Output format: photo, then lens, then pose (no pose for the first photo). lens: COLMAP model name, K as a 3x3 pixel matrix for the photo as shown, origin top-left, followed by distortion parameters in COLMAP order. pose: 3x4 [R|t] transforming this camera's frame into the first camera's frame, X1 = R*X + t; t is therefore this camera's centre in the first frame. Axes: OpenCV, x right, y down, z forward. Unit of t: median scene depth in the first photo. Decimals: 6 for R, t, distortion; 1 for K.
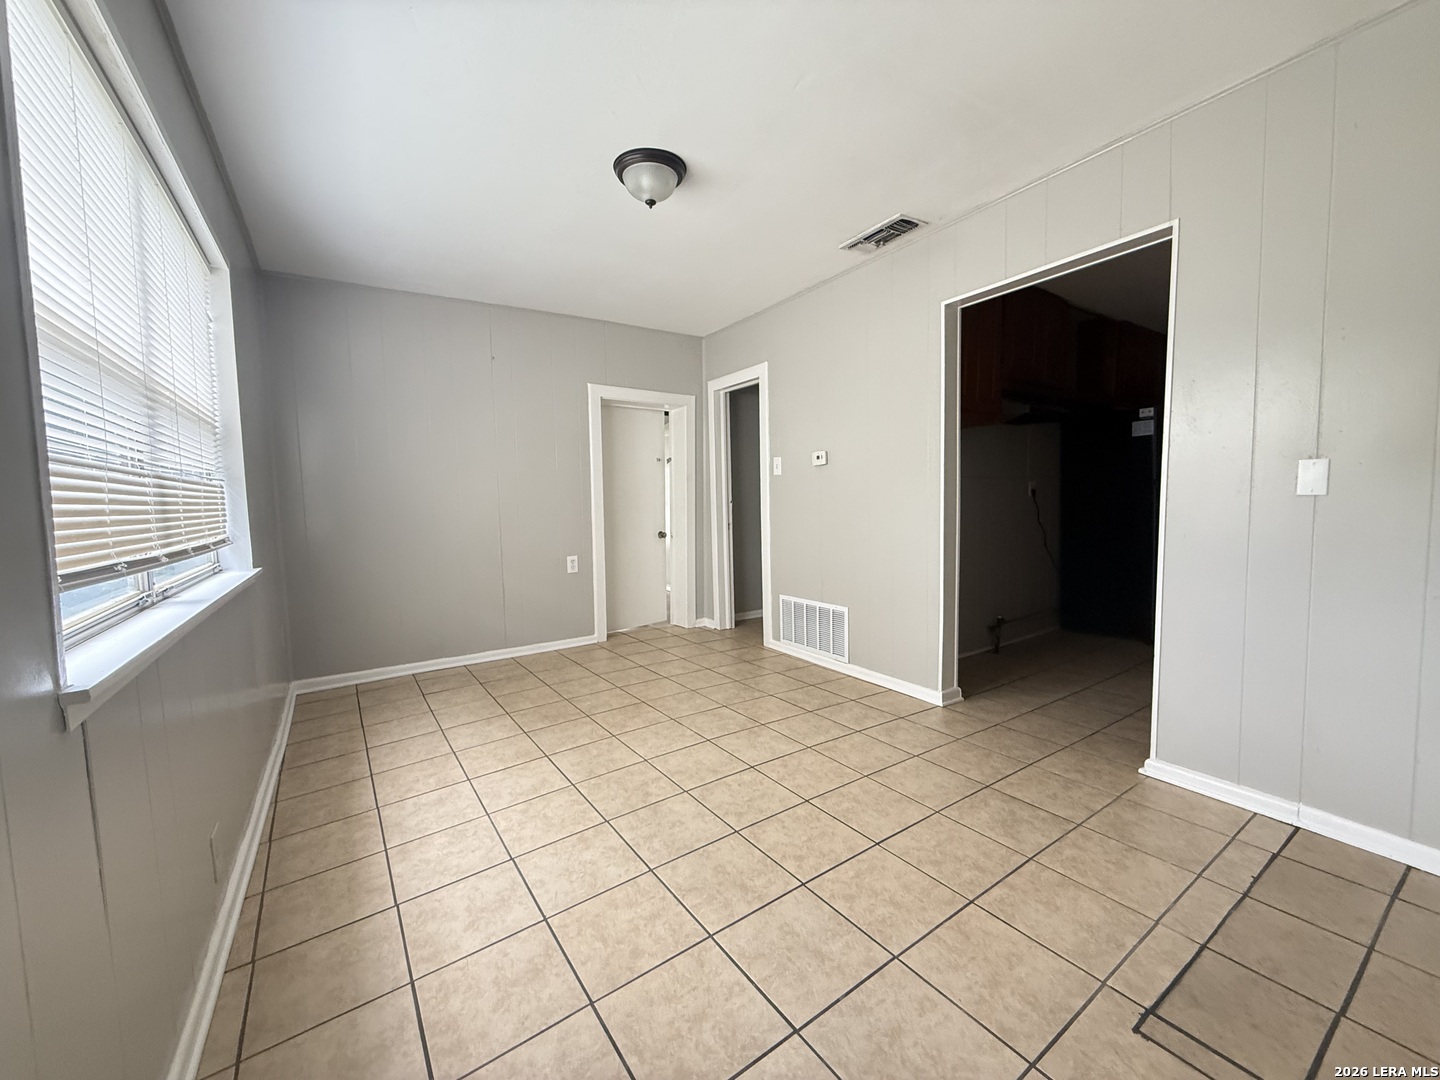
lens RADIAL K [[570.4, 0, 718.5], [0, 570.4, 541.4], [0, 0, 1]] dist [0.001571, 0.000141]
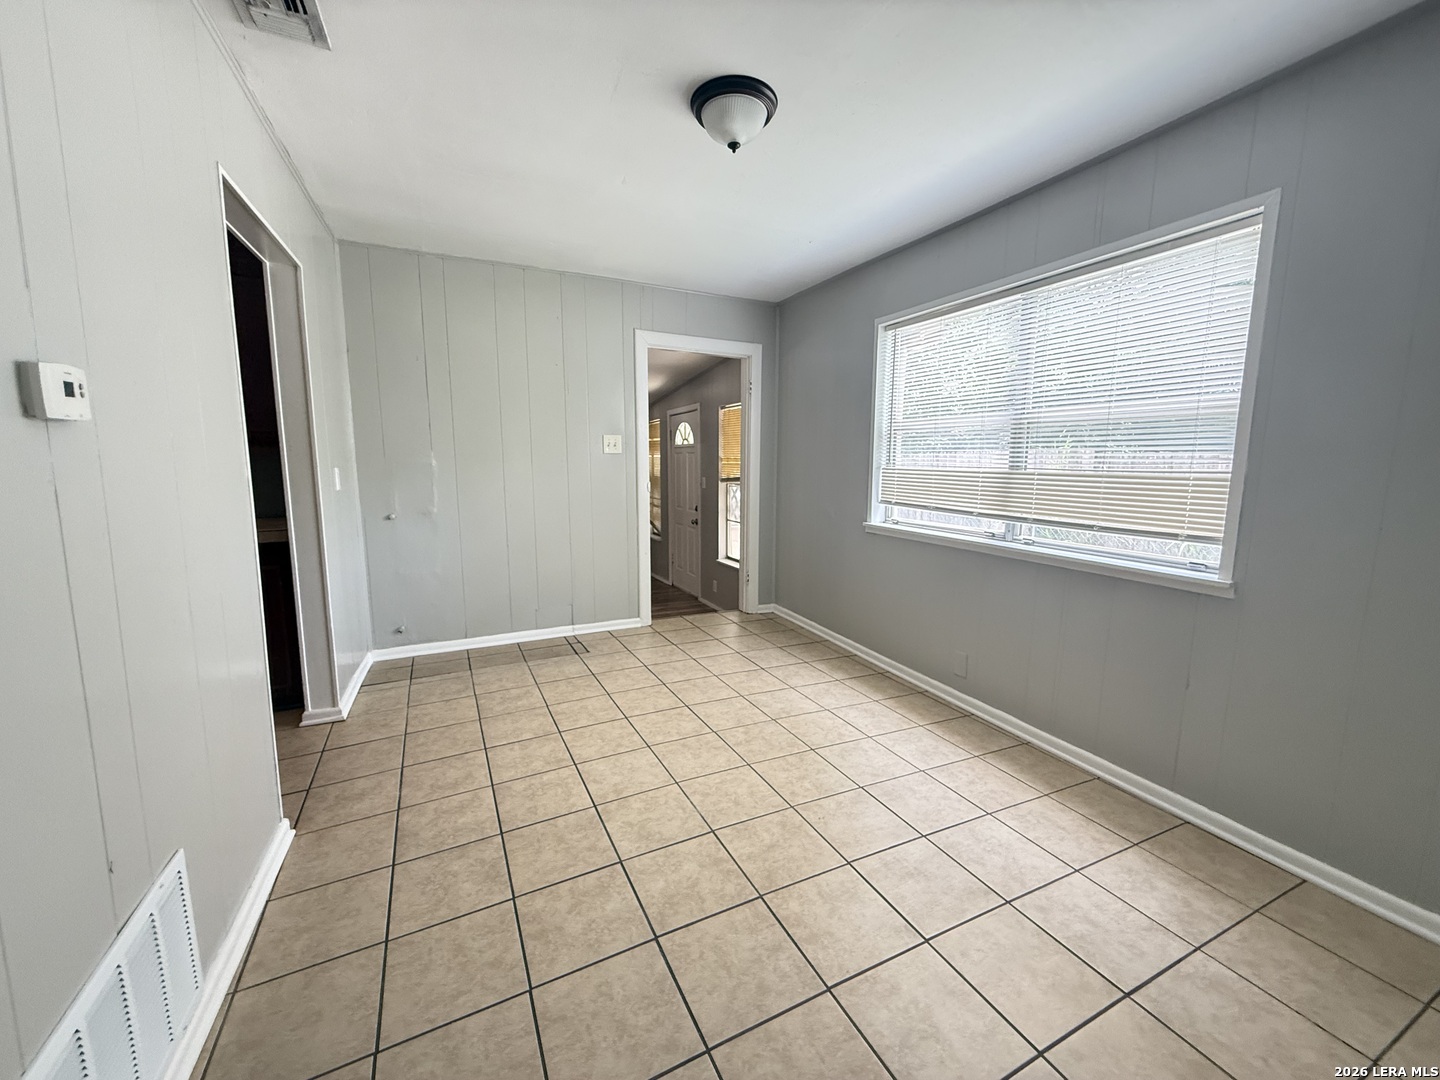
lens RADIAL K [[570.4, 0, 718.4], [0, 570.4, 538.4], [0, 0, 1]] dist [0.001571, 0.000141]
pose [[-0.988822, -0.005013, 0.149017, -0.246494], [0.026589, 0.977487, 0.209315, -0.222009], [-0.146711, 0.210937, -0.966427, 2.097692]]
